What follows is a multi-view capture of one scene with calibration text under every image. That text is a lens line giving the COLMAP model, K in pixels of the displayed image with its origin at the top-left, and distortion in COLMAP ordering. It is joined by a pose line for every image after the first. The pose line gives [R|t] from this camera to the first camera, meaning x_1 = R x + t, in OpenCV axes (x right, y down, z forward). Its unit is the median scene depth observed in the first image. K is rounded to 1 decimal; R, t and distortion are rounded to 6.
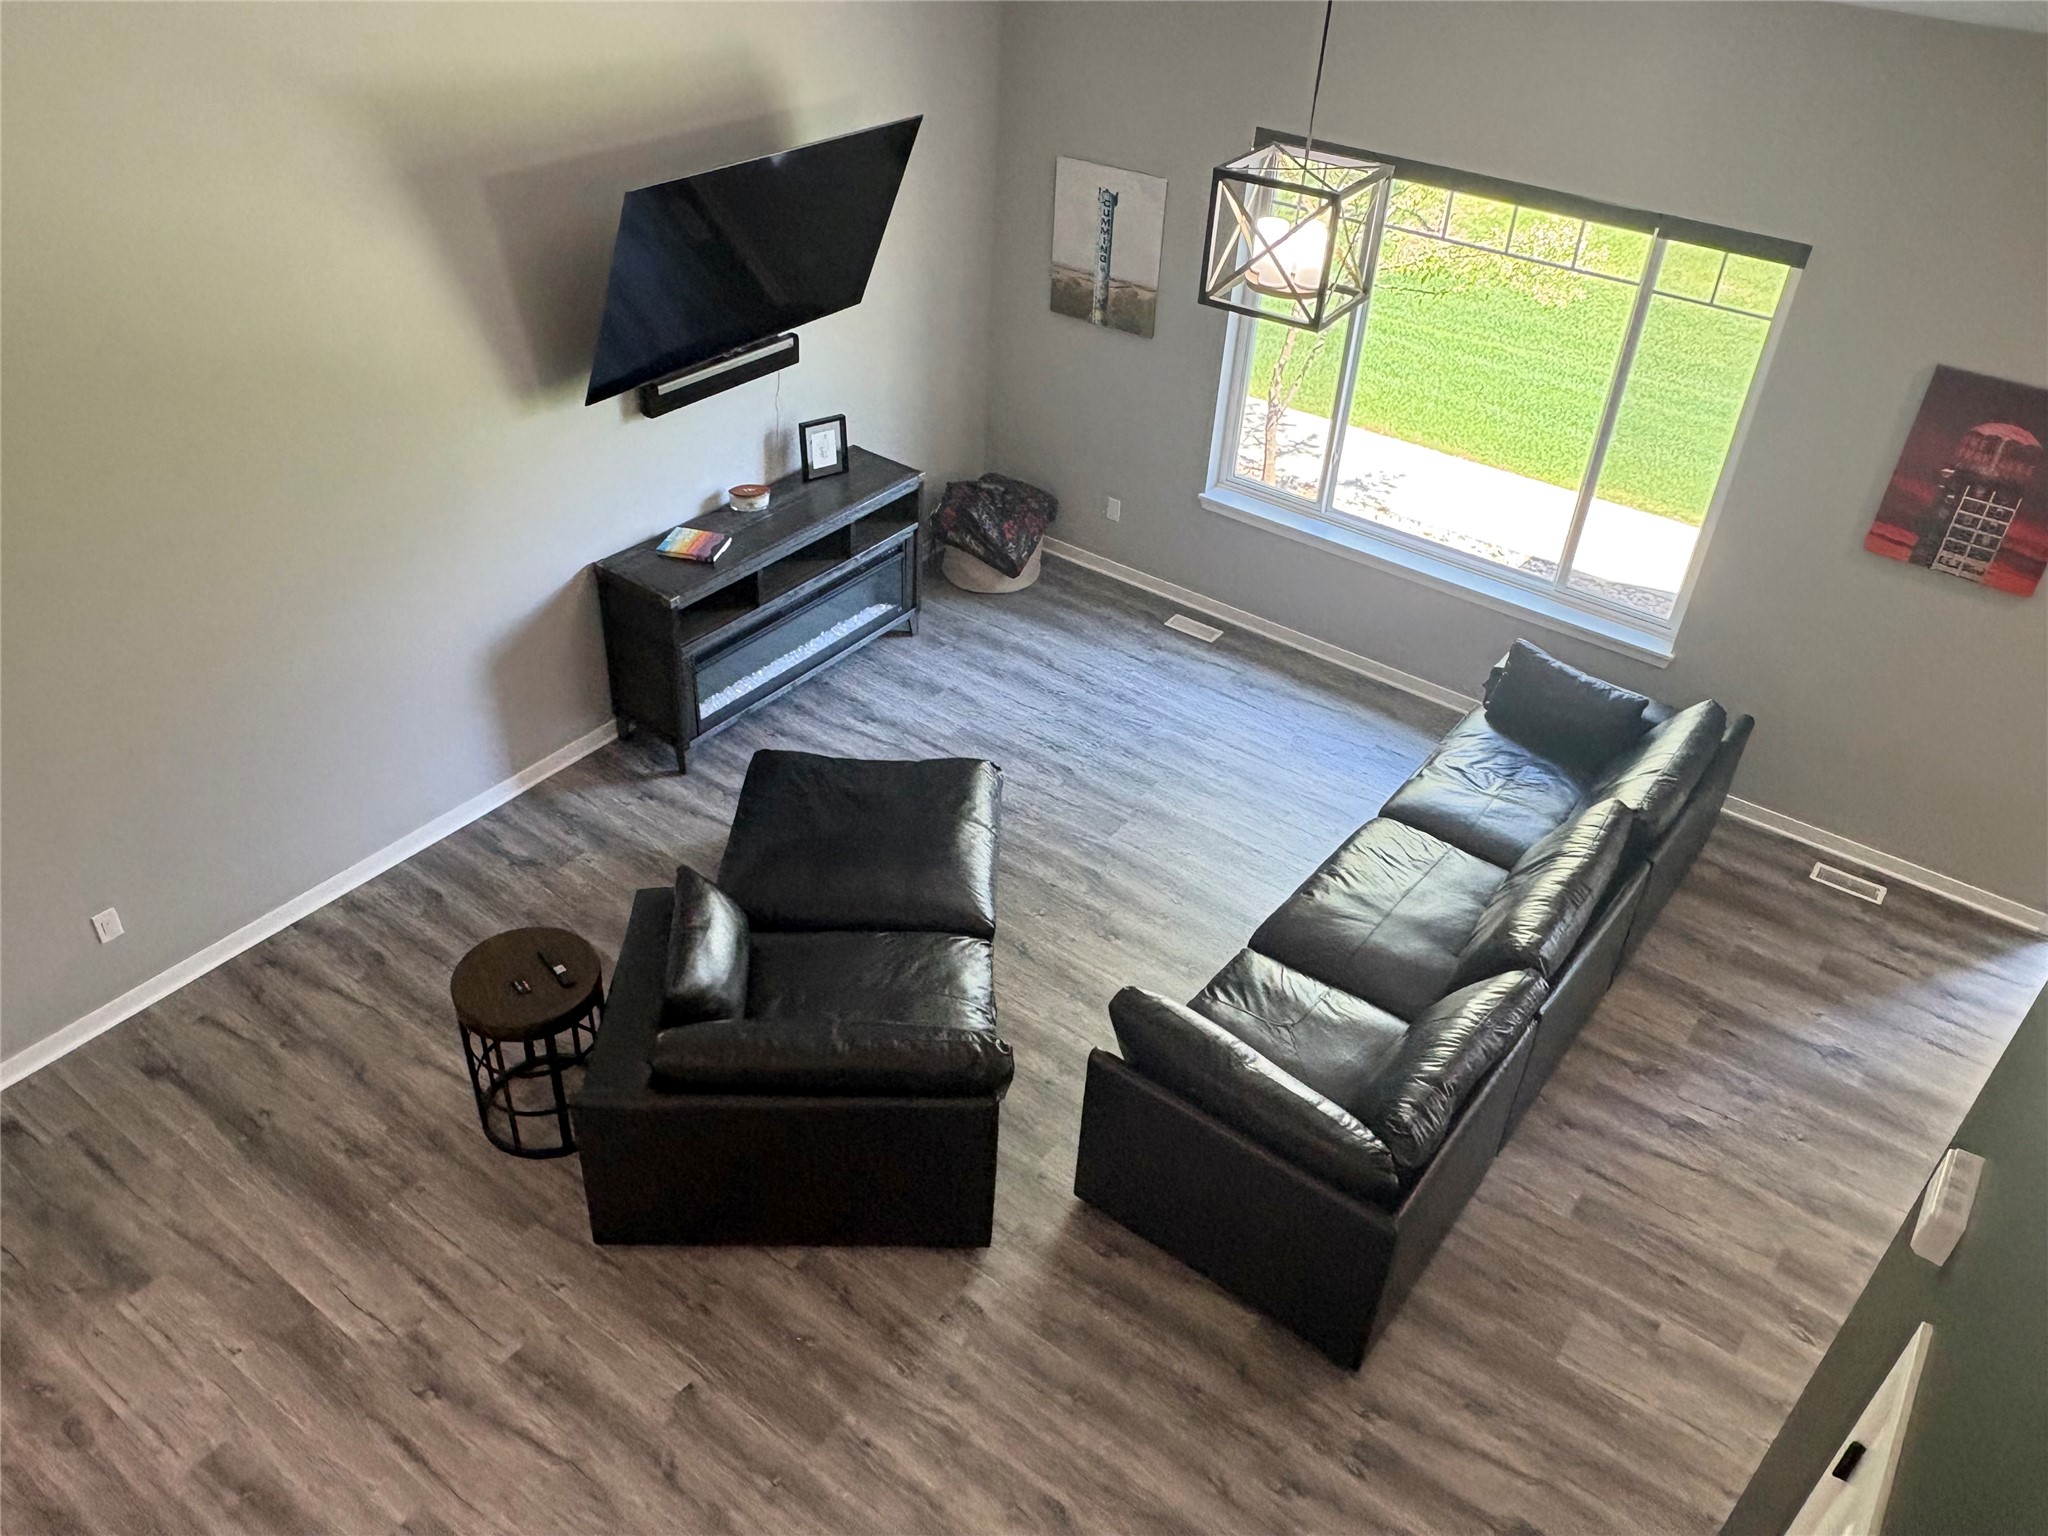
lens RADIAL K [[1560.3, 0, 1016.2], [0, 1560.3, 760.6], [0, 0, 1]] dist [0.000102, 0.005766]
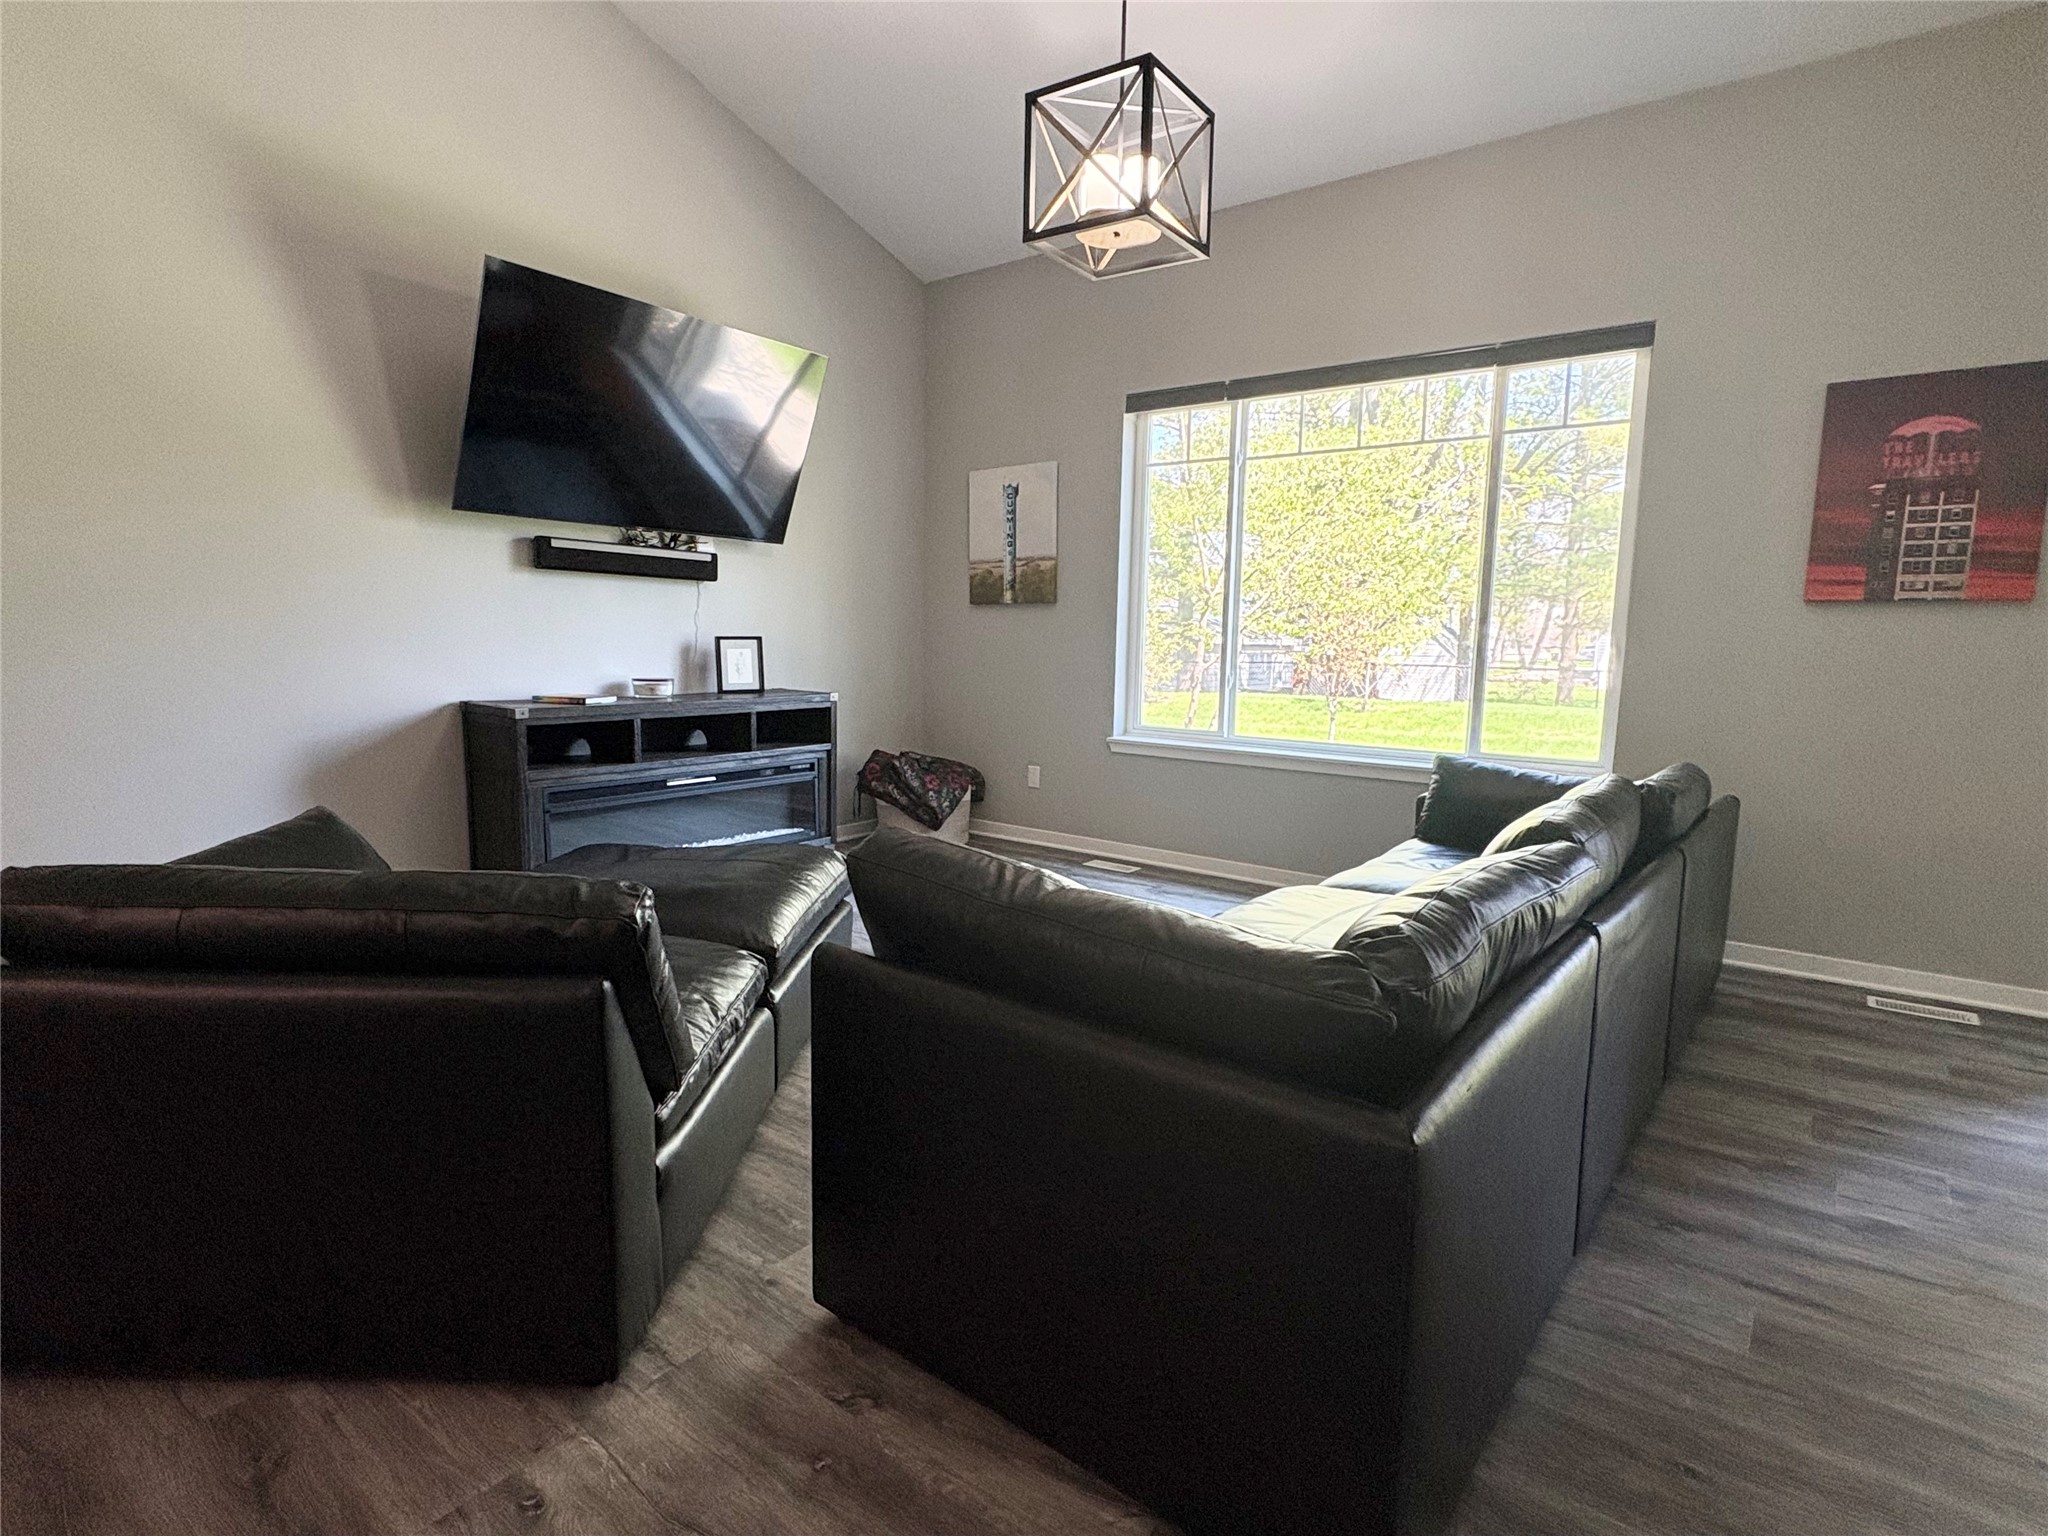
lens RADIAL K [[1056.6, 0, 1016.6], [0, 1056.6, 770.7], [0, 0, 1]] dist [0.002553, -0.000574]
pose [[0.998926, -0.028427, -0.036599, 0.106311], [0.007990, 0.883584, -0.468204, 0.240753], [0.045648, 0.467409, 0.882862, 0.490742]]
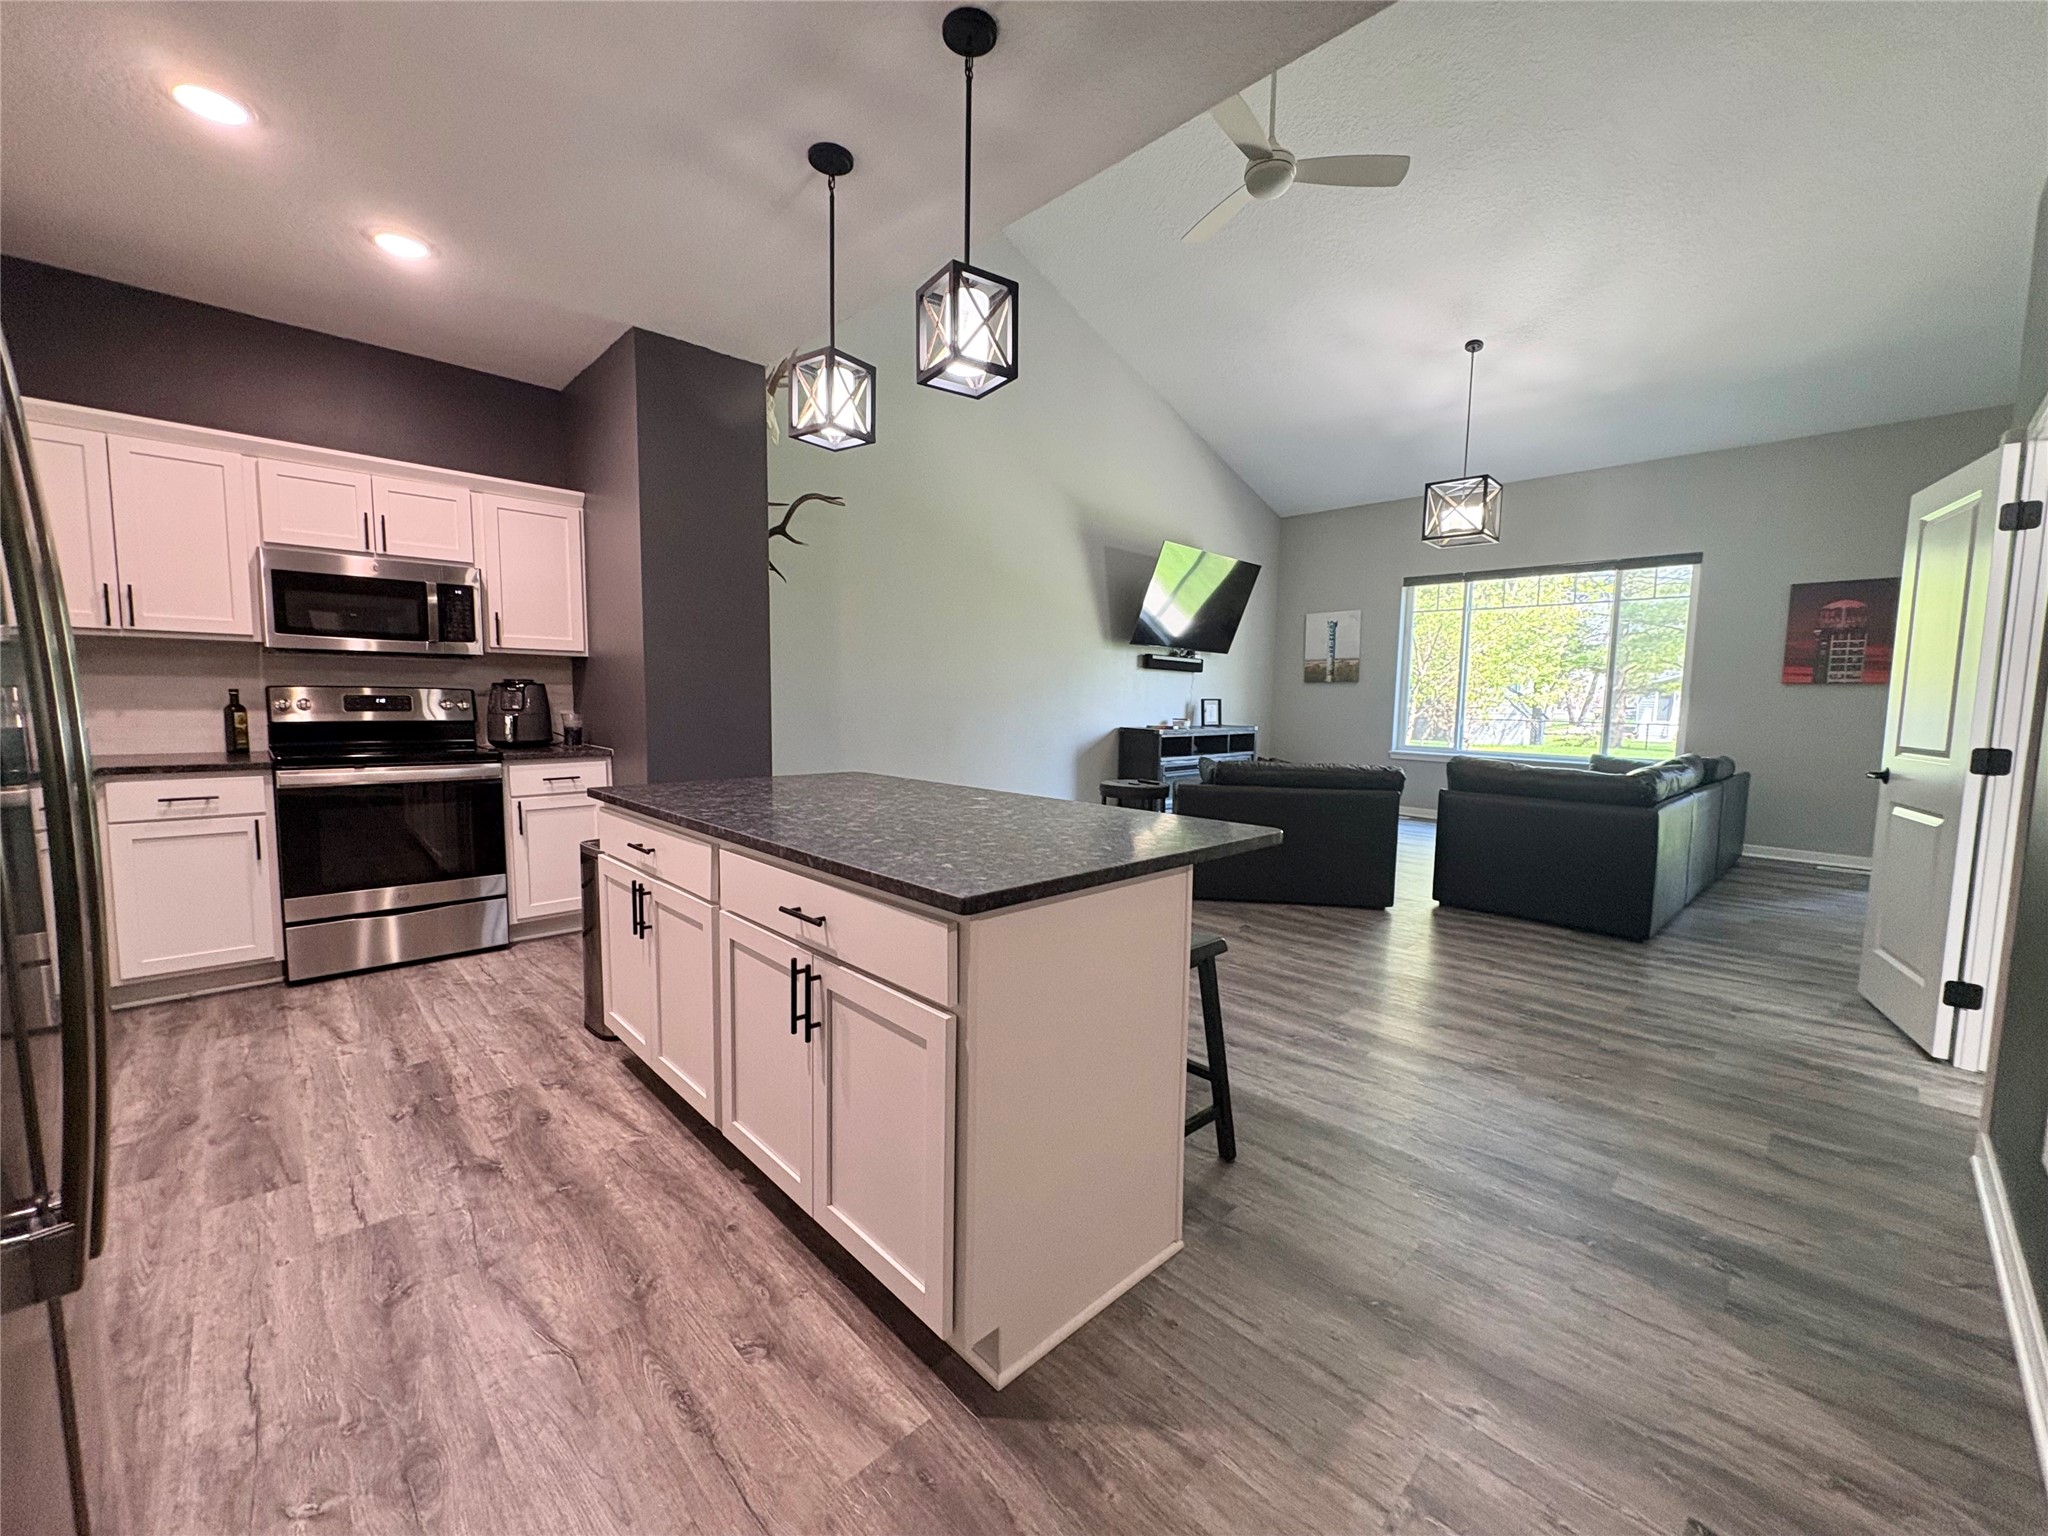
lens RADIAL K [[808.4, 0, 1024.0], [0, 808.4, 768.0], [0, 0, 1]] dist [-0.001836, 0.000068]
pose [[0.983714, -0.016823, -0.178949, -0.216493], [-0.076249, 0.862526, -0.500235, 0.544905], [0.162764, 0.505733, 0.847197, 0.043244]]
